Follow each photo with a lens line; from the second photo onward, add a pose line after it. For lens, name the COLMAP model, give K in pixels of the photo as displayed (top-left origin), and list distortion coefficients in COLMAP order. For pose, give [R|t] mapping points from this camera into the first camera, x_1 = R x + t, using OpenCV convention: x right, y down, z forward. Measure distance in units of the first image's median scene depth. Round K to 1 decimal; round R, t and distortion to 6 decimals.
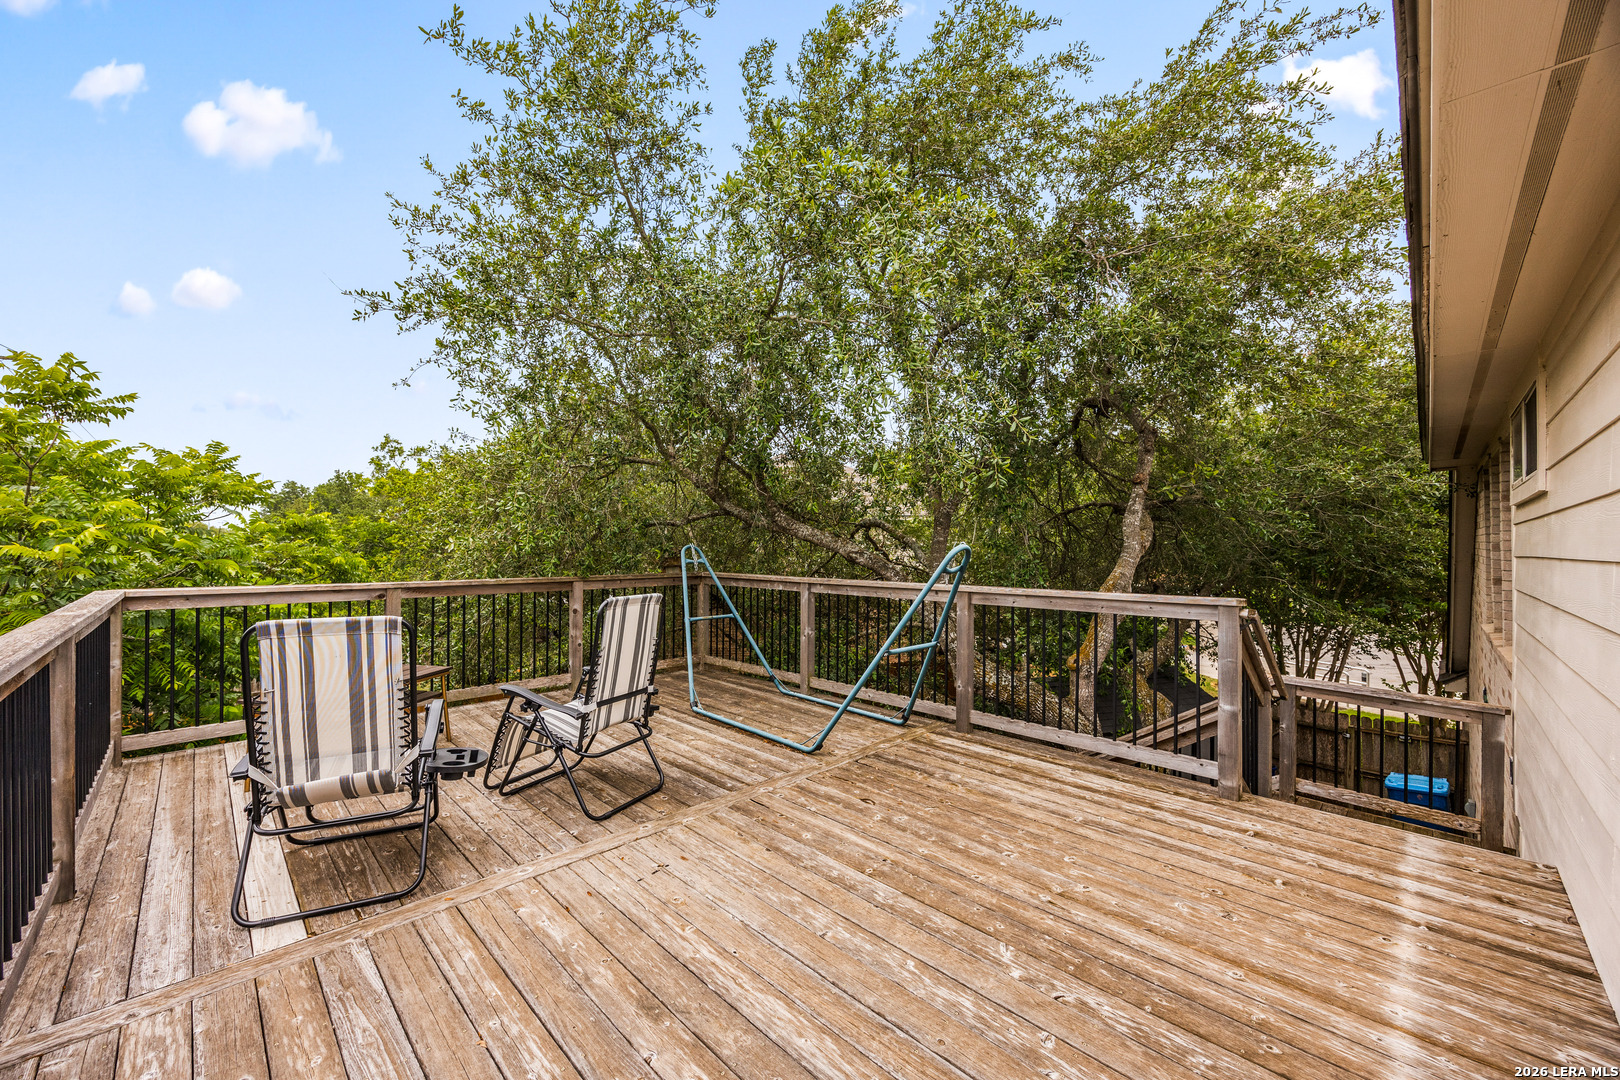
lens RADIAL K [[621.6, 0, 809.4], [0, 621.6, 535.8], [0, 0, 1]] dist [-0.000767, -0.000072]
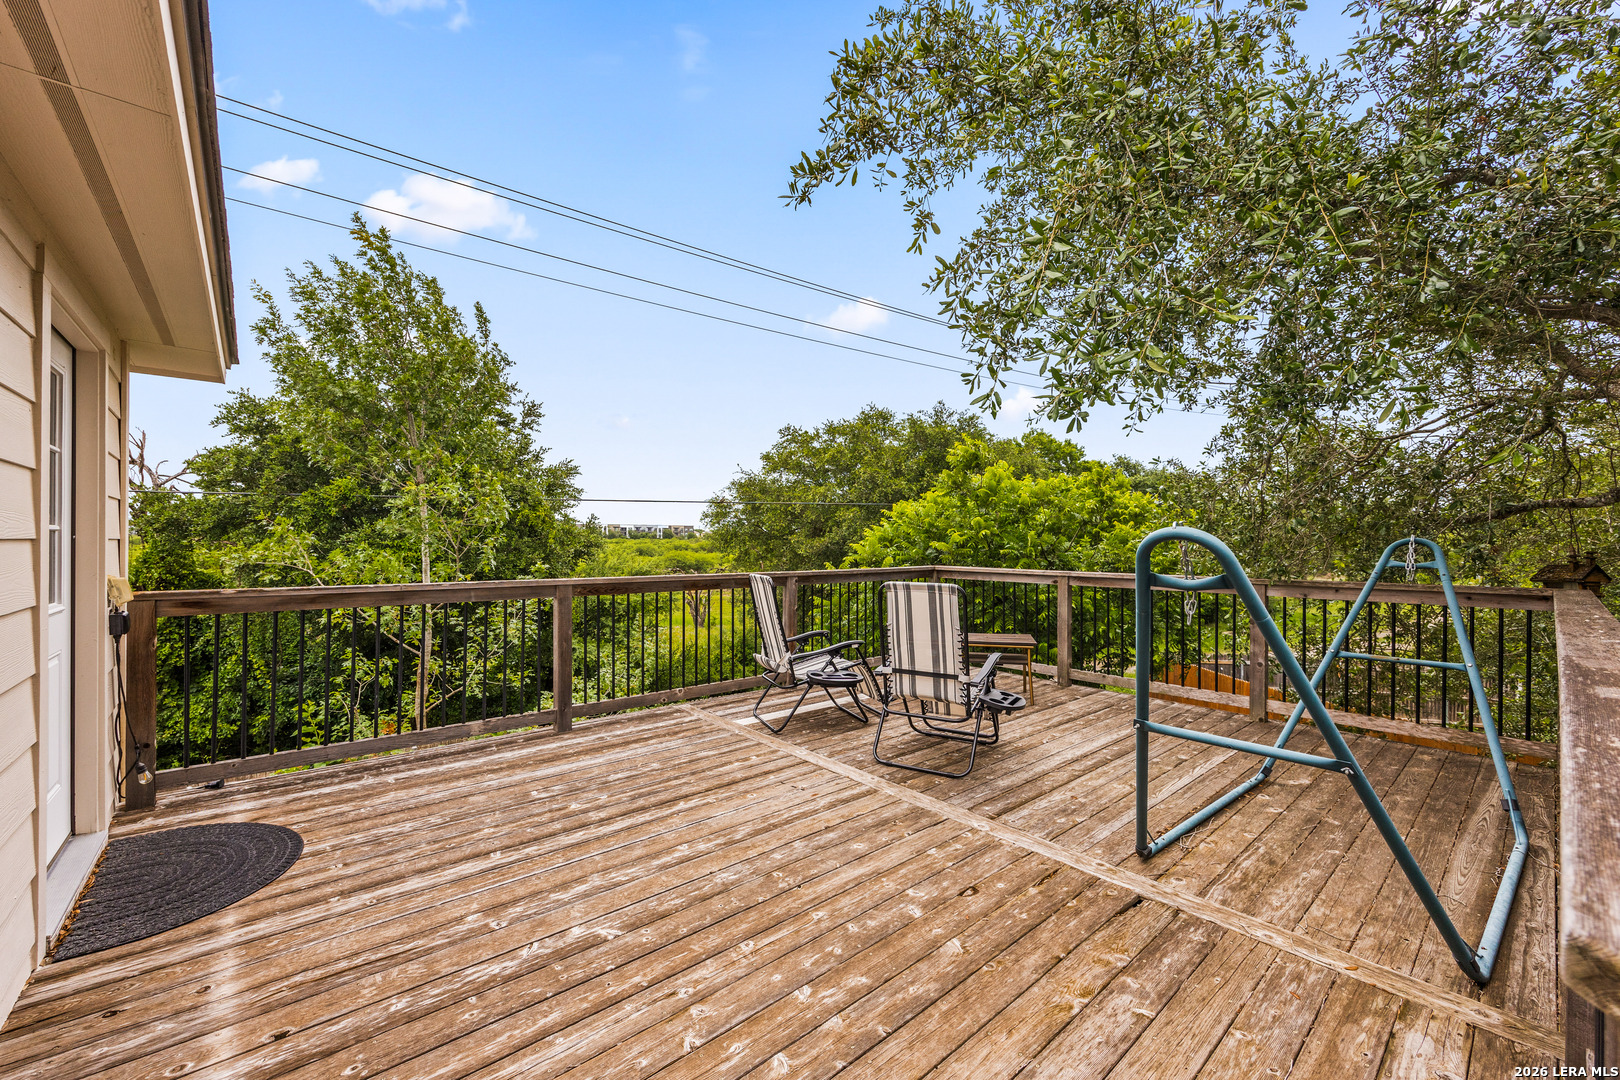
lens RADIAL K [[621.6, 0, 809.4], [0, 621.6, 535.8], [0, 0, 1]] dist [-0.000767, -0.000072]
pose [[-0.035093, -0.001300, -0.999383, 0.799318], [0.014106, 0.999899, -0.001796, 0.014249], [0.999284, -0.014160, -0.035071, 0.829265]]
